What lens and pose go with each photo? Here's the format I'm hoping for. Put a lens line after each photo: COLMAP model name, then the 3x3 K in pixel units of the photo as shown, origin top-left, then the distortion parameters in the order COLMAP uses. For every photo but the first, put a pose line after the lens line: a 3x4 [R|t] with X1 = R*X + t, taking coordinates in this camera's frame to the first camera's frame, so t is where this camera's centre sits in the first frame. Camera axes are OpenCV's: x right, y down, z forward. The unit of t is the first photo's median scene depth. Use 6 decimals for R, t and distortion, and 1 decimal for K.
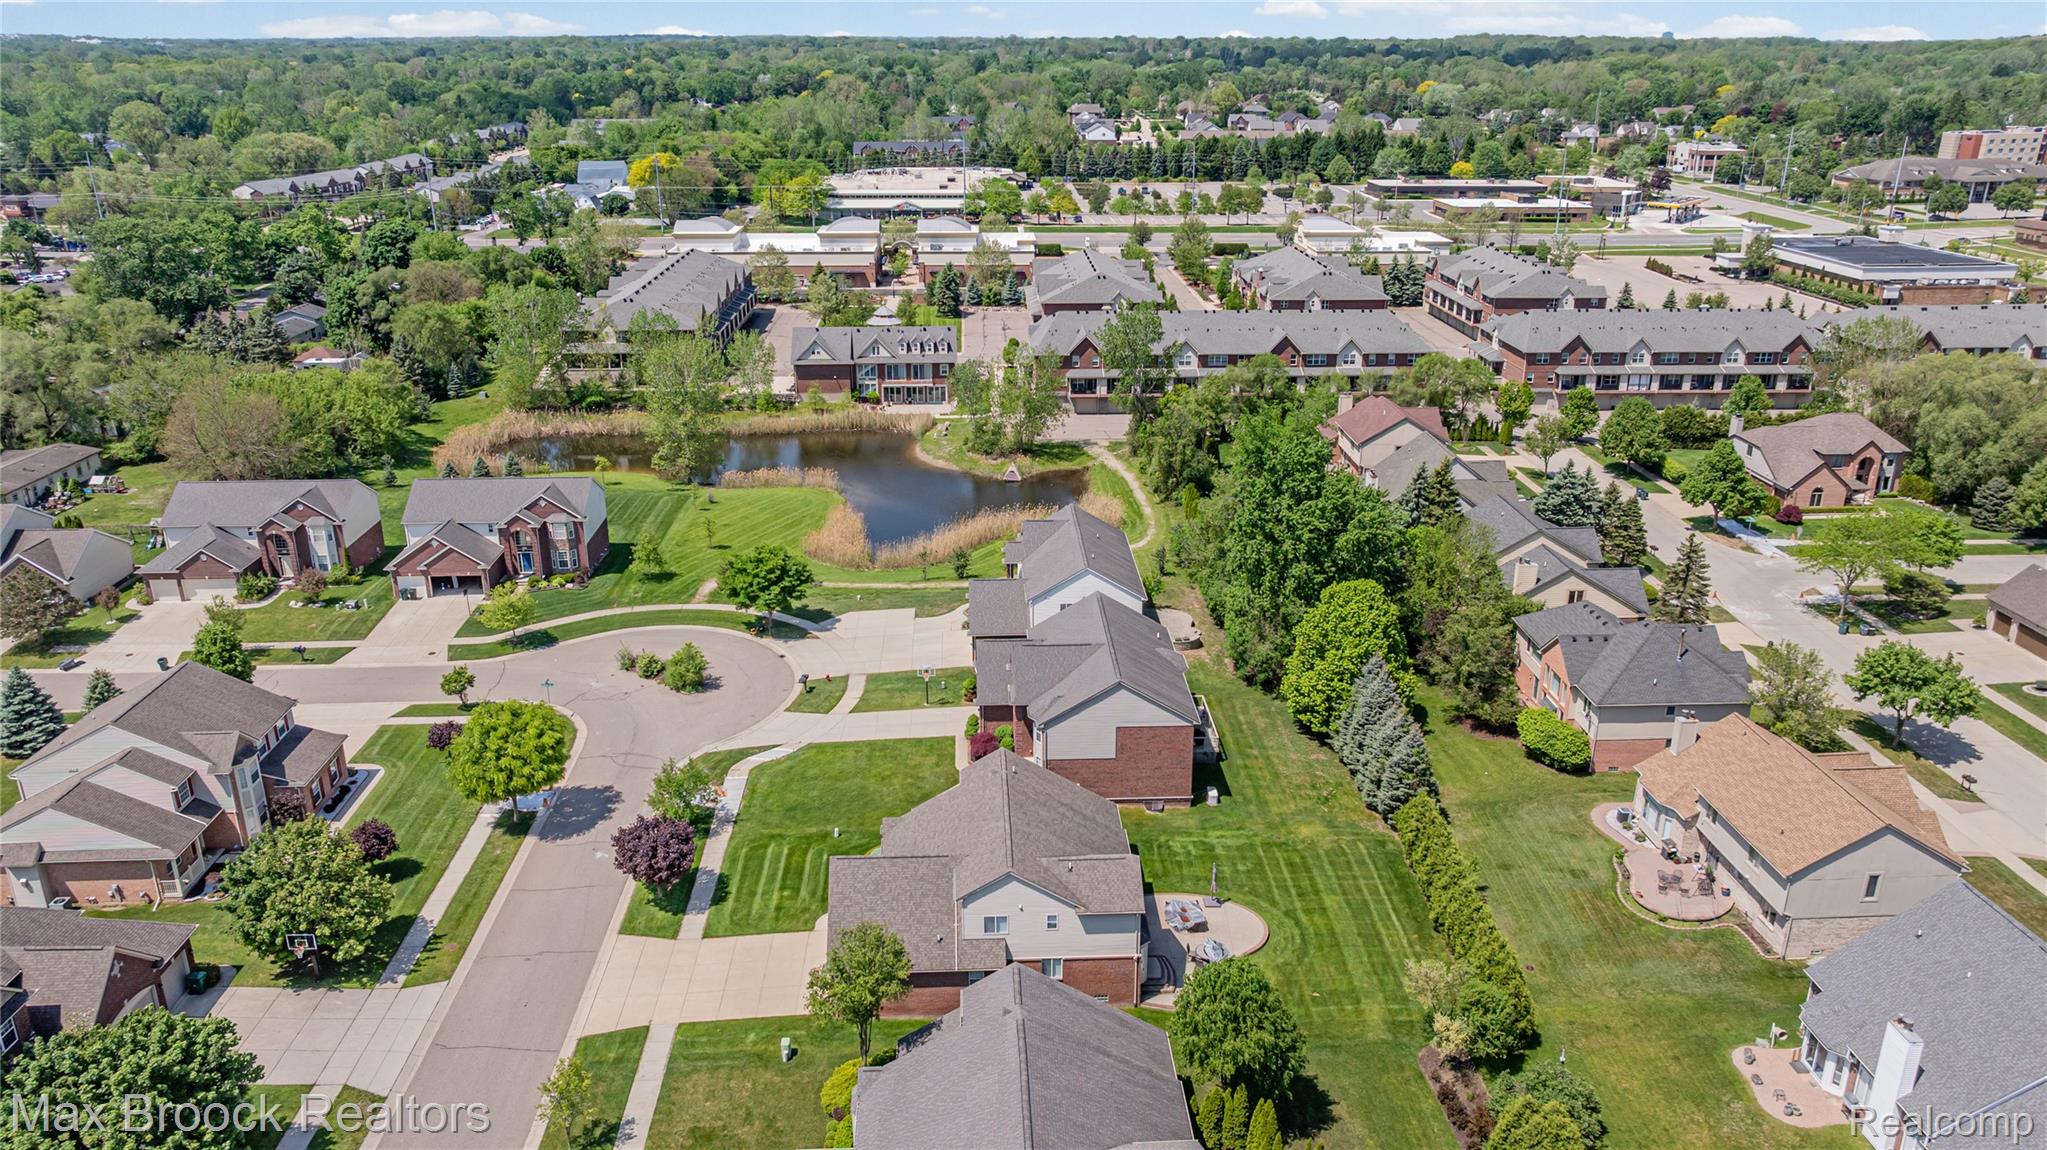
lens RADIAL K [[1439.8, 0, 1027.5], [0, 1439.8, 575.4], [0, 0, 1]] dist [-0.022171, 0.000470]
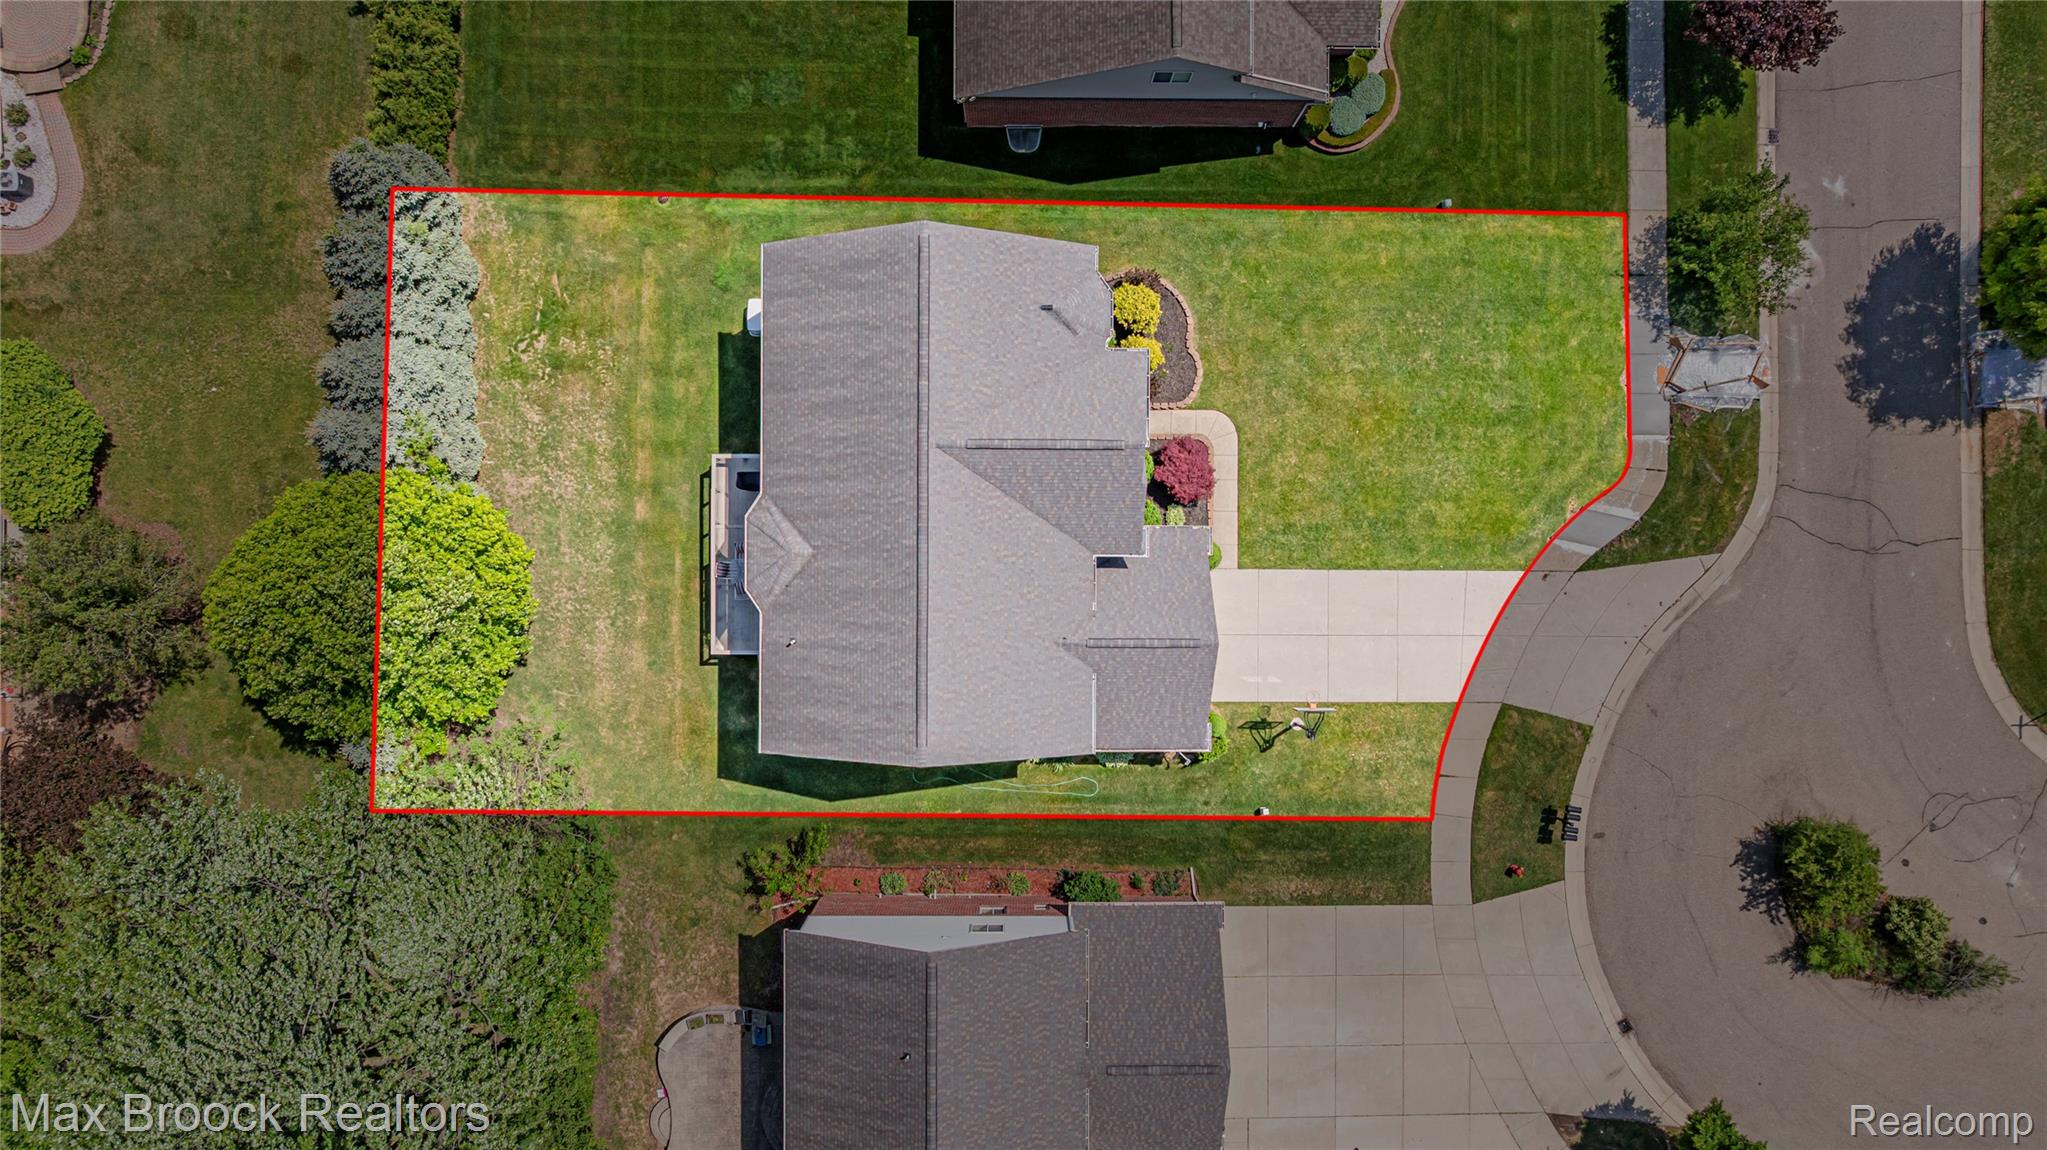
lens RADIAL K [[1465.9, 0, 1013.7], [0, 1465.9, 546.5], [0, 0, 1]] dist [-0.023104, -0.004067]
pose [[-0.998835, -0.046631, -0.012444, 0.024348], [0.004314, -0.343059, 0.939304, -0.258775], [-0.048070, 0.938156, 0.342860, 0.594183]]
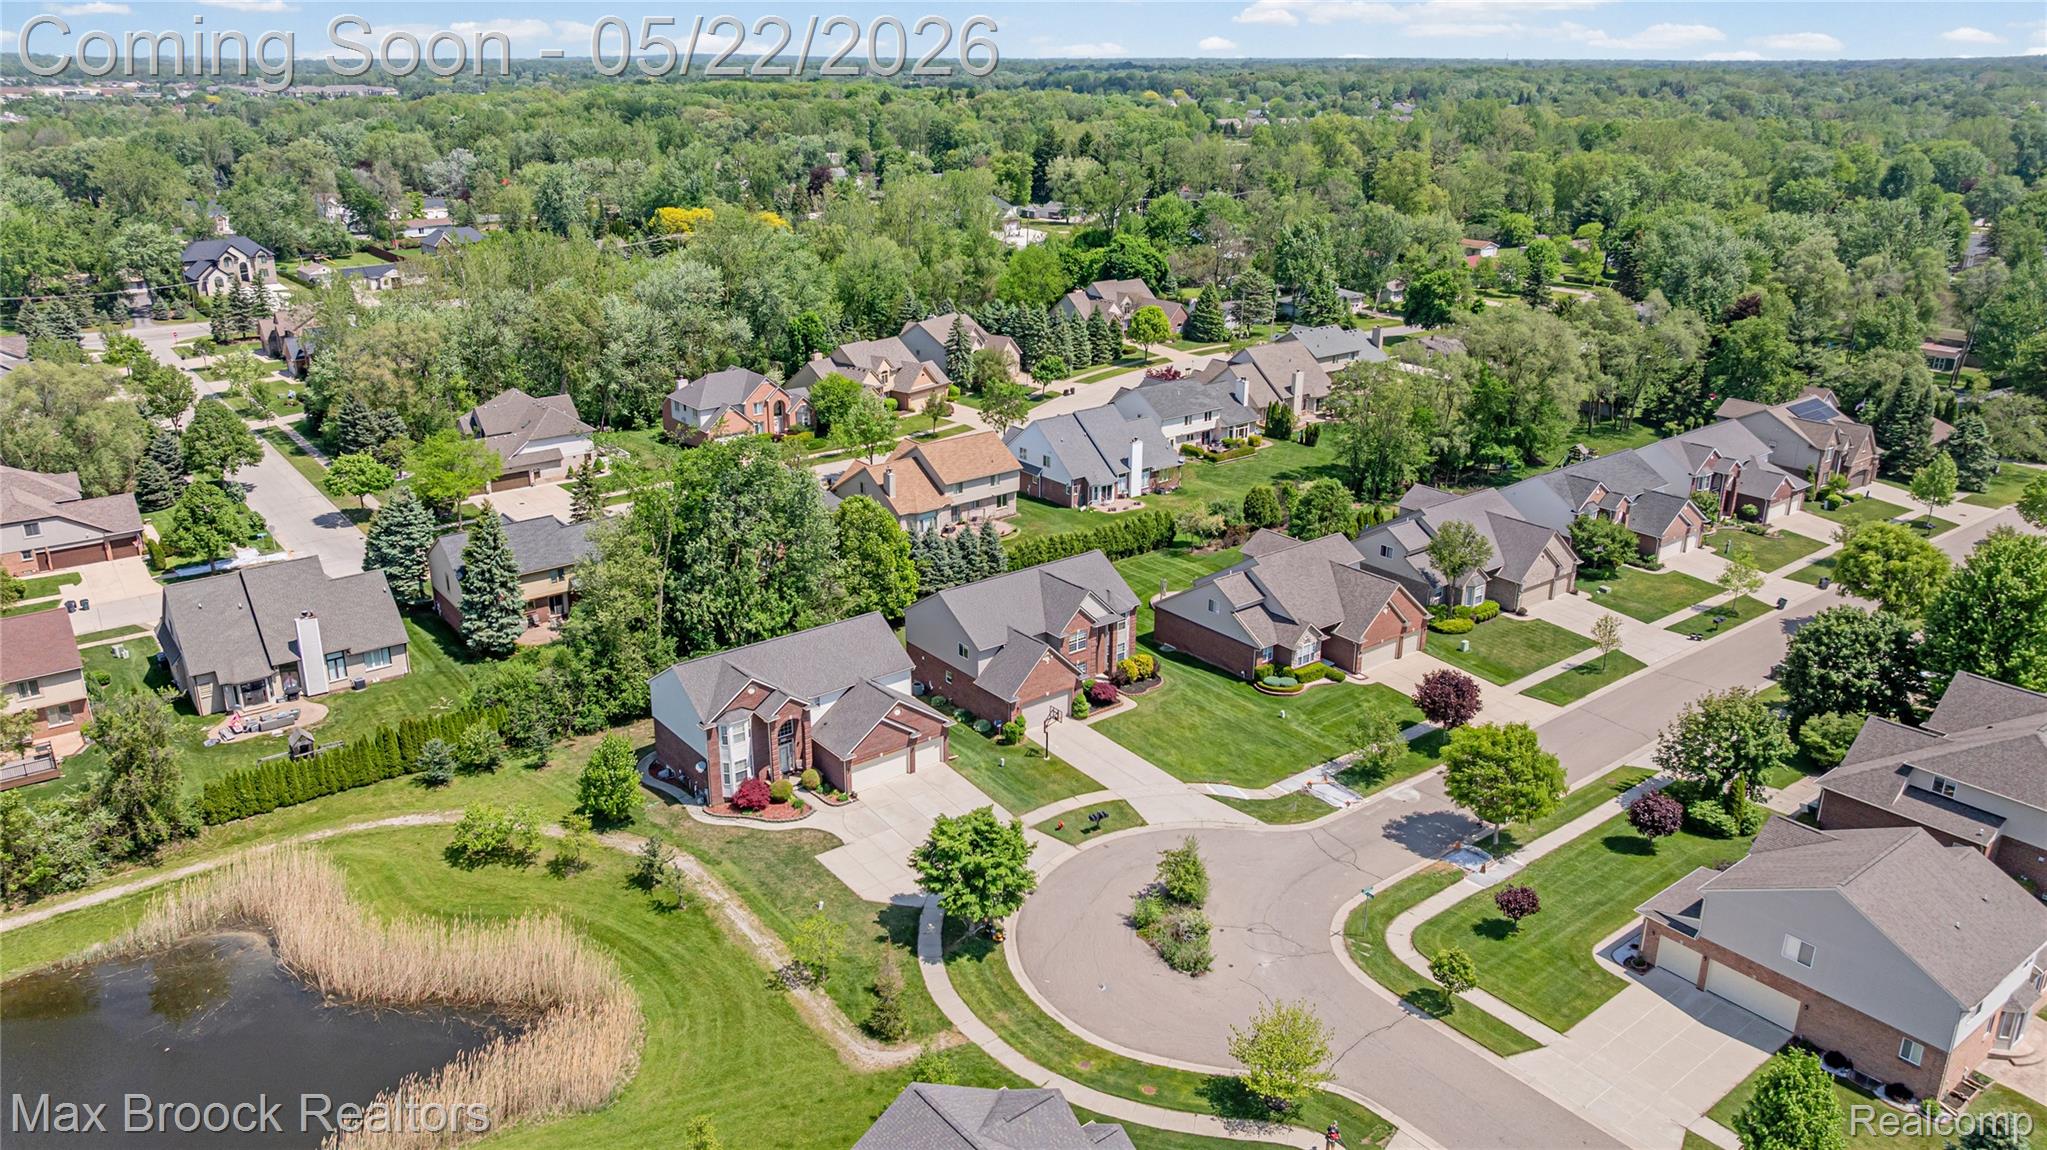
lens RADIAL K [[1439.8, 0, 1027.5], [0, 1439.8, 575.4], [0, 0, 1]] dist [-0.022171, 0.000470]
pose [[-0.581657, -0.277090, 0.764785, -0.563669], [0.284708, 0.811373, 0.510504, -0.369487], [-0.761982, 0.514679, -0.393051, 0.995131]]
